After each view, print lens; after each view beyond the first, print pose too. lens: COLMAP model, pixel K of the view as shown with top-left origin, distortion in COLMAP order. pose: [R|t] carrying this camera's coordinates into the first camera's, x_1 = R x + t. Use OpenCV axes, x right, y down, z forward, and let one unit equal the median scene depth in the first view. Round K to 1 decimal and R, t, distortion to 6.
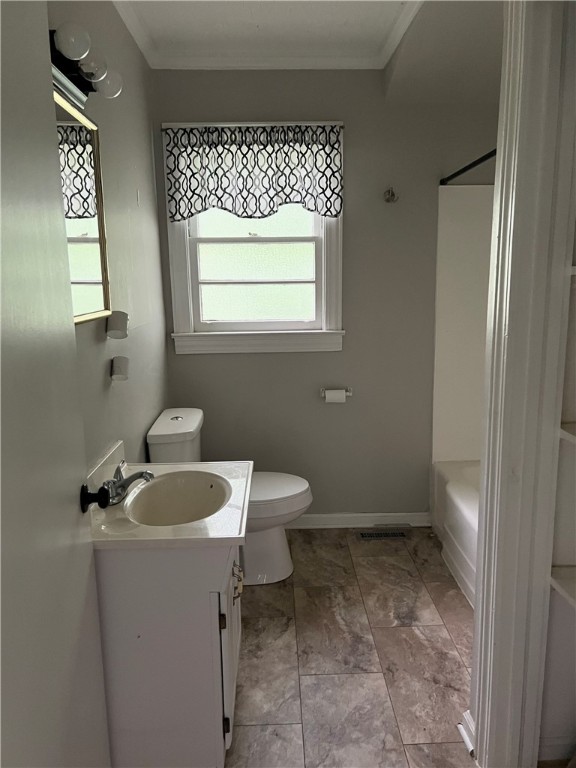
lens RADIAL K [[578.4, 0, 288.7], [0, 578.4, 384.5], [0, 0, 1]] dist [0.044549, -0.051431]
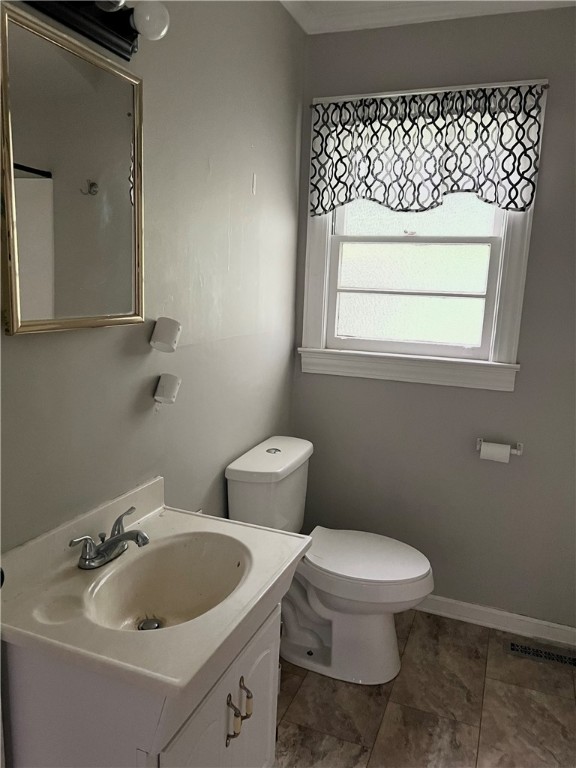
lens RADIAL K [[578.4, 0, 290.3], [0, 578.4, 383.3], [0, 0, 1]] dist [0.044549, -0.051431]
pose [[0.917882, 0.117935, -0.378924, 0.117948], [-0.123208, 0.992326, 0.010396, -0.044754], [0.377243, 0.037145, 0.925369, 0.221166]]
